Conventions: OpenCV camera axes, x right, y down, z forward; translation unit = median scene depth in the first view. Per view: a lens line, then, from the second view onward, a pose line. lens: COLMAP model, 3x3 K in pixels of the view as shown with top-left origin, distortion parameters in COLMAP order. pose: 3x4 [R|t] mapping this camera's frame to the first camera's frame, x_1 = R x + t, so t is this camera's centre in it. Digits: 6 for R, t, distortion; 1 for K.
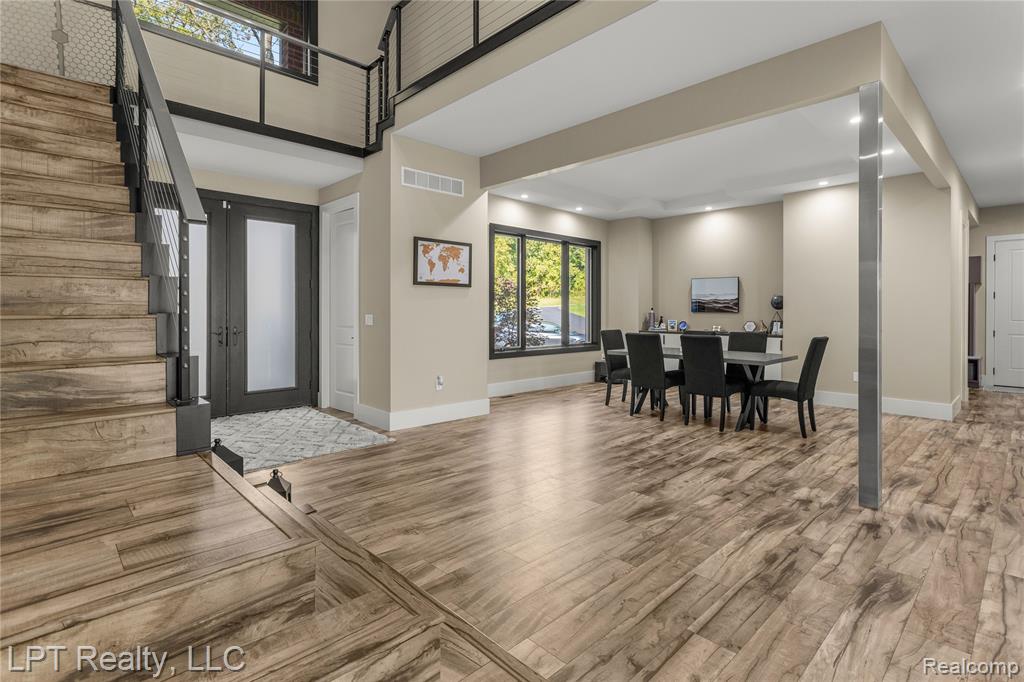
lens RADIAL K [[497.0, 0, 509.8], [0, 497.0, 310.7], [0, 0, 1]] dist [0.001001, 0.002390]
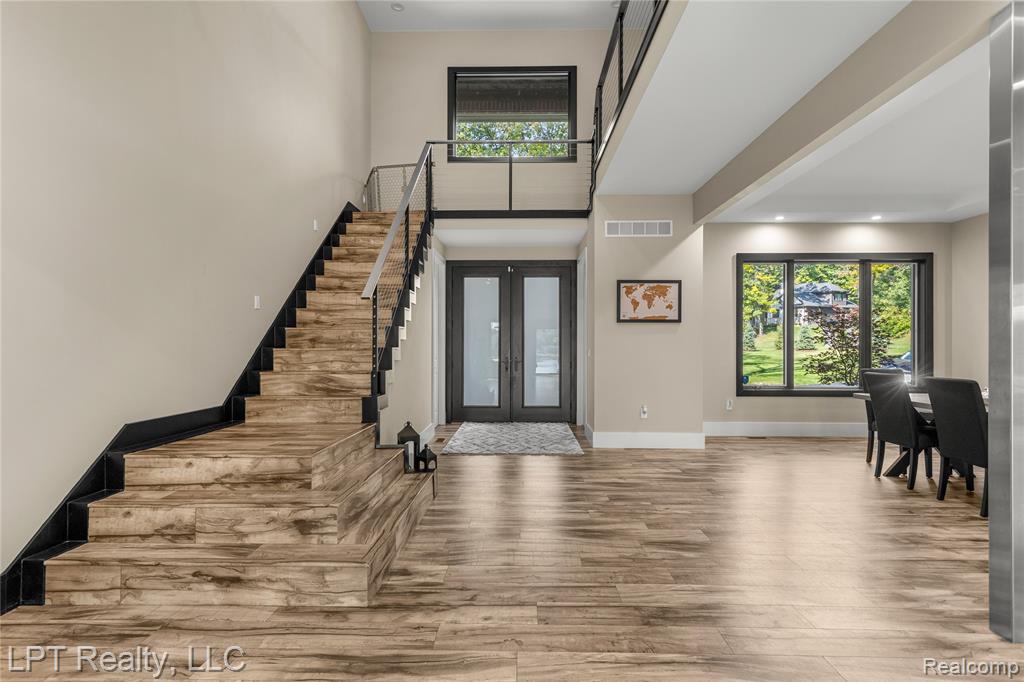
lens RADIAL K [[497.0, 0, 512.1], [0, 497.0, 341.5], [0, 0, 1]] dist [0.001001, 0.002390]
pose [[0.707111, -0.007146, -0.707066, 0.438384], [0.001908, 0.999965, -0.008199, -0.000276], [0.707100, 0.004448, 0.707100, 0.027938]]
